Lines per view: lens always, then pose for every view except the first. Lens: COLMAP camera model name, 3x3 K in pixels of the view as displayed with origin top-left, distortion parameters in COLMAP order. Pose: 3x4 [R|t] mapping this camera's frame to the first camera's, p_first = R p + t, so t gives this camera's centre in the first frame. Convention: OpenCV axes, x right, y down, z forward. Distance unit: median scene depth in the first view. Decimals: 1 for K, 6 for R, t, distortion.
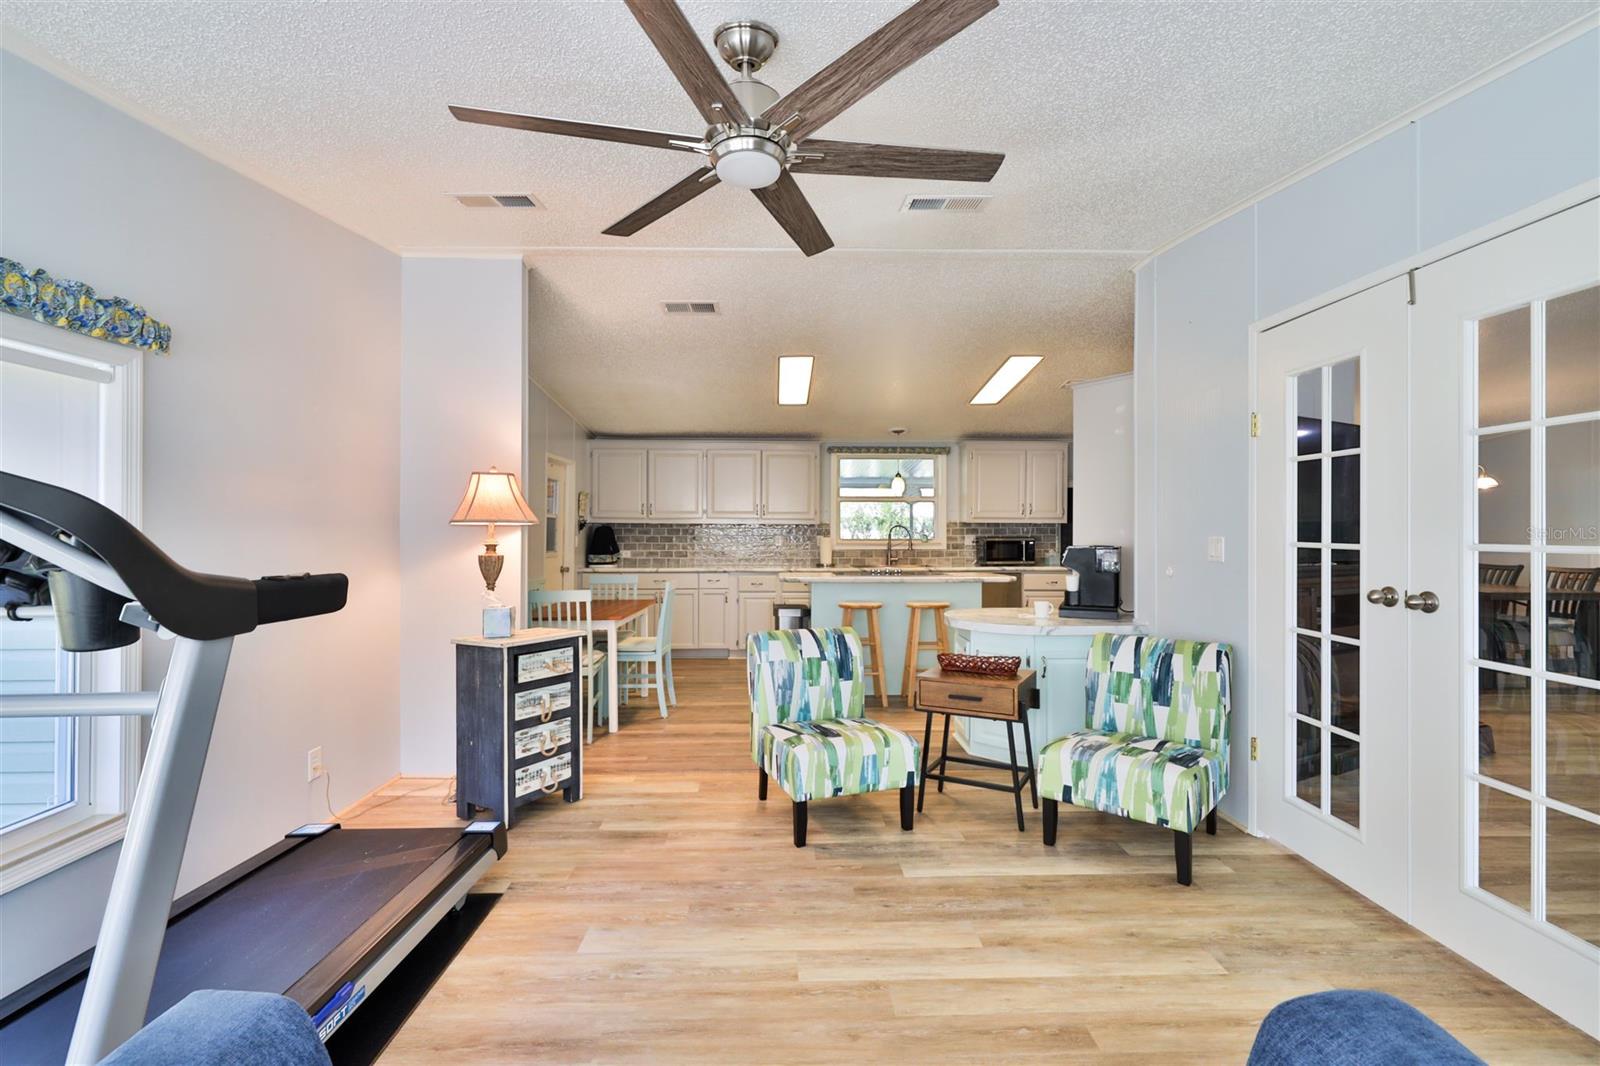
lens RADIAL K [[714.8, 0, 800.0], [0, 714.8, 533.0], [0, 0, 1]] dist [0.001796, 0.000259]
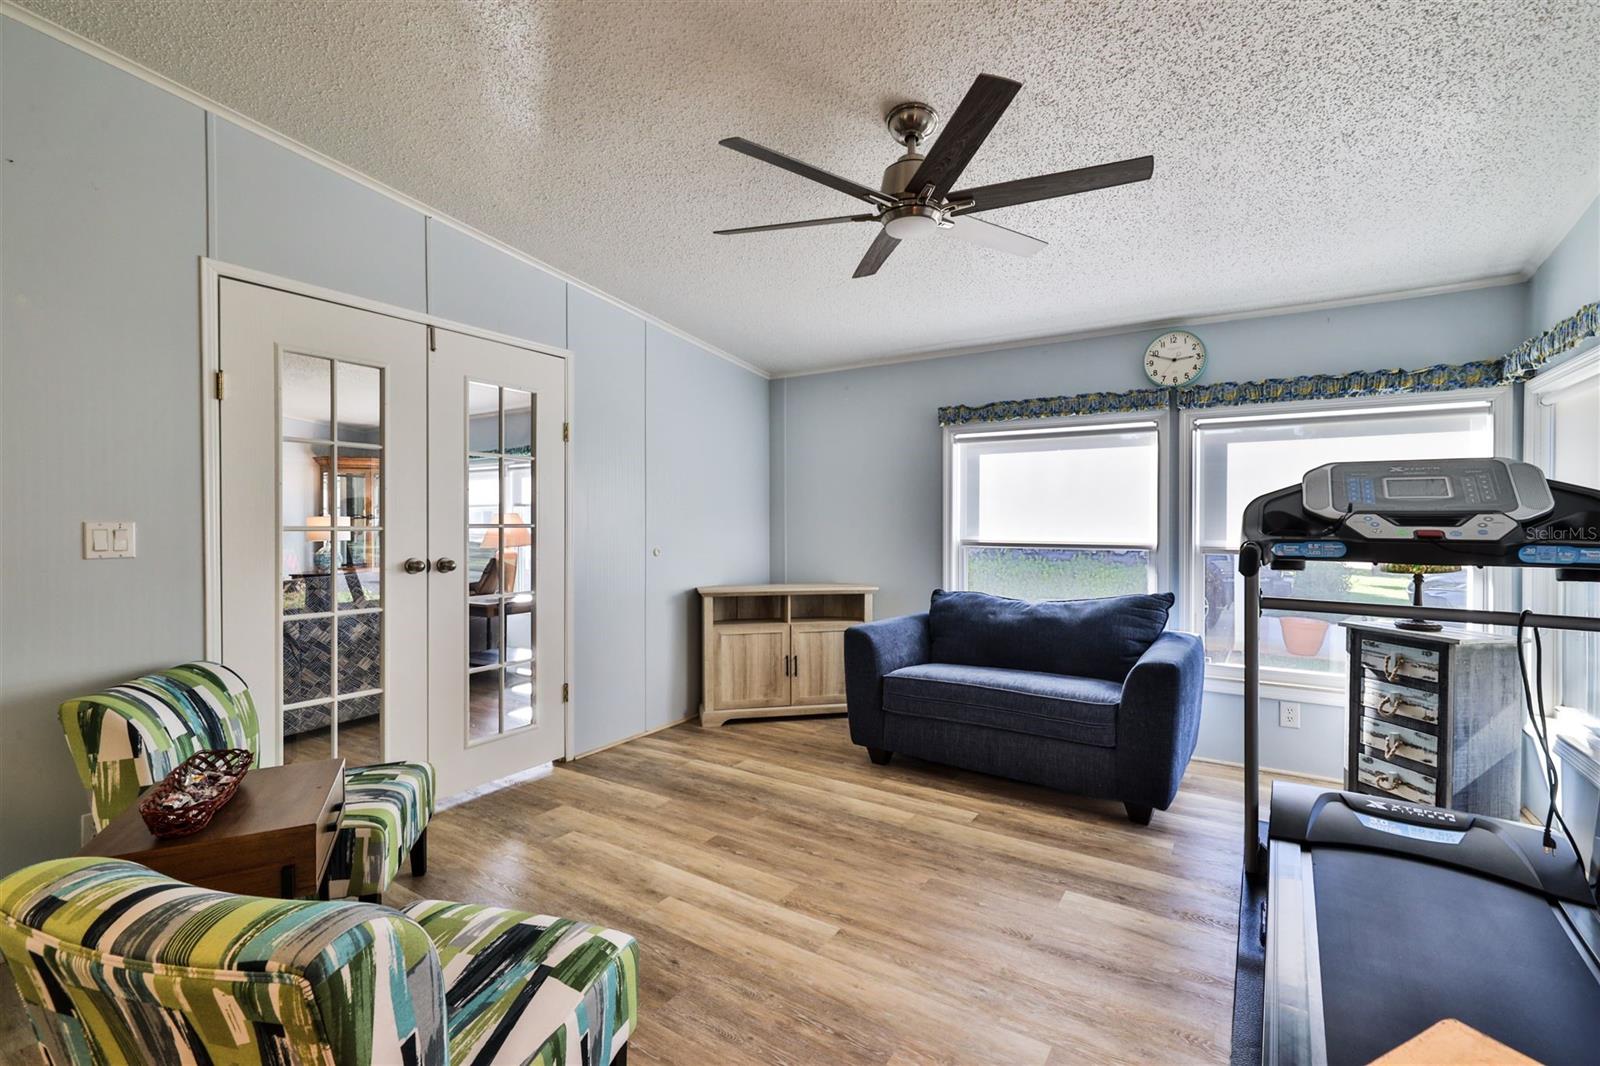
lens RADIAL K [[714.8, 0, 800.0], [0, 714.8, 533.0], [0, 0, 1]] dist [0.001796, 0.000259]
pose [[-0.819625, -0.007980, 0.572845, -0.150235], [0.001810, 0.999862, 0.016519, 0.002725], [-0.572898, 0.014577, -0.819497, 0.506926]]
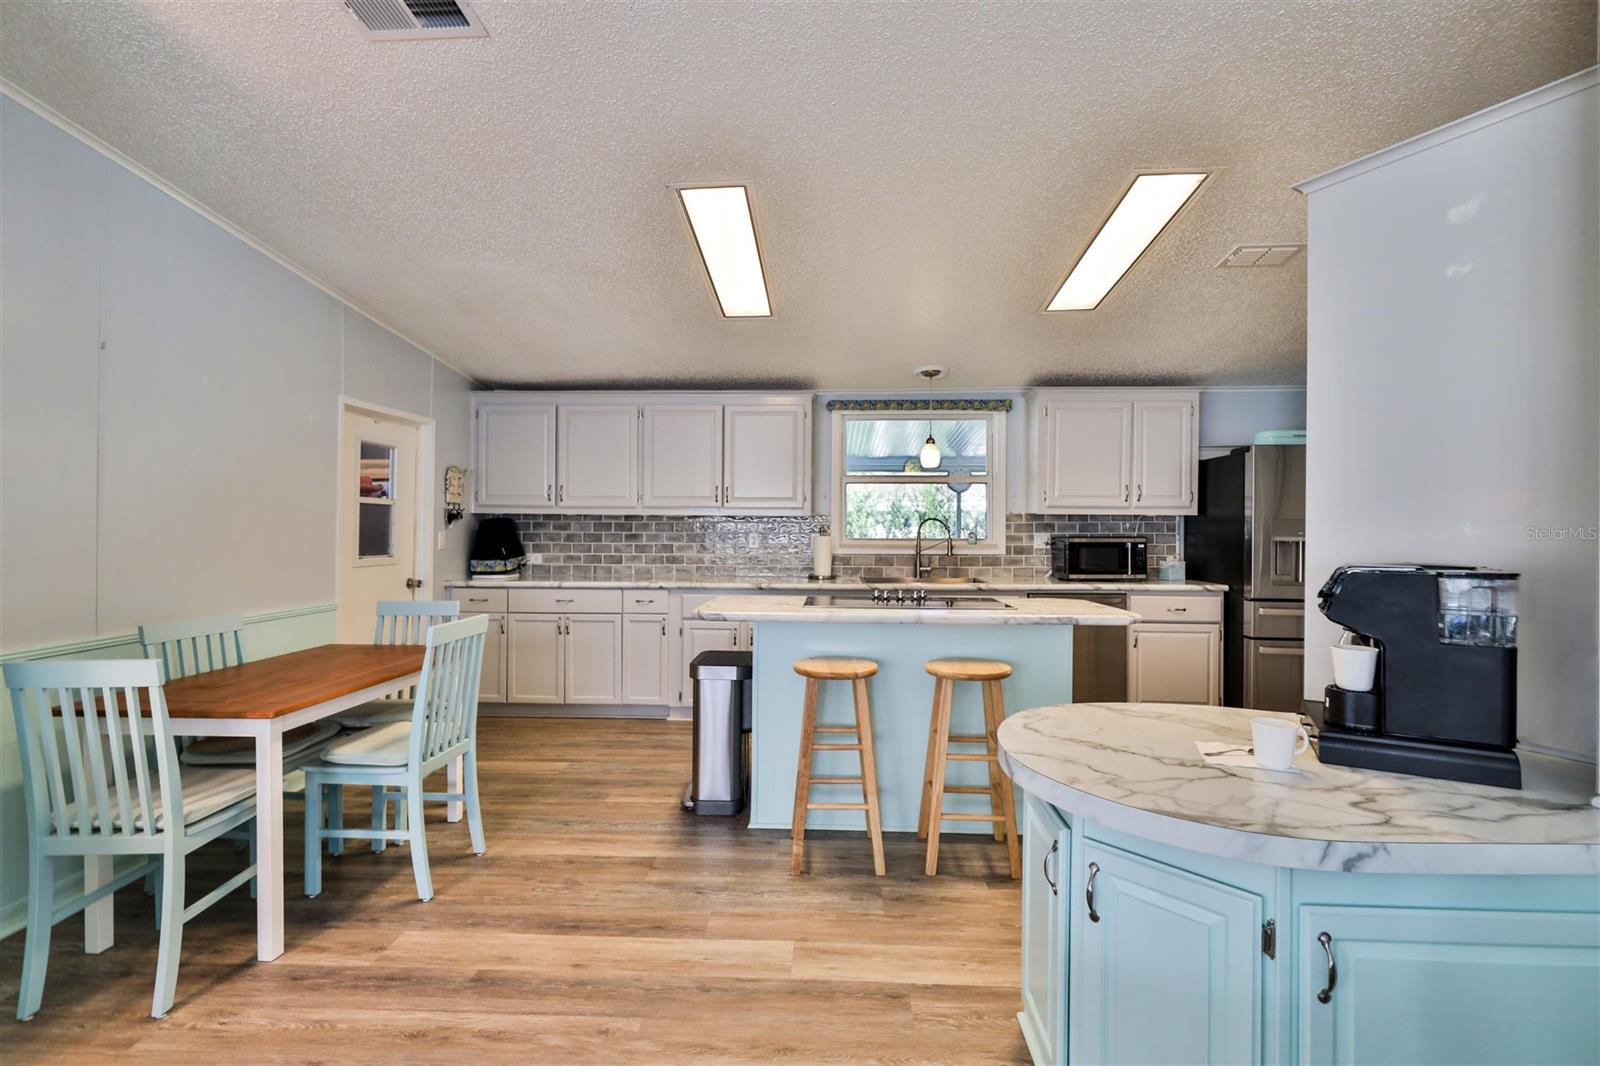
lens RADIAL K [[705.4, 0, 800.0], [0, 705.4, 533.0], [0, 0, 1]] dist [-0.001266, 0.000050]
pose [[0.996741, 0.003421, -0.080601, 0.069897], [-0.003026, 0.999983, 0.005021, 0.000137], [0.080616, -0.004761, 0.996734, 0.344282]]
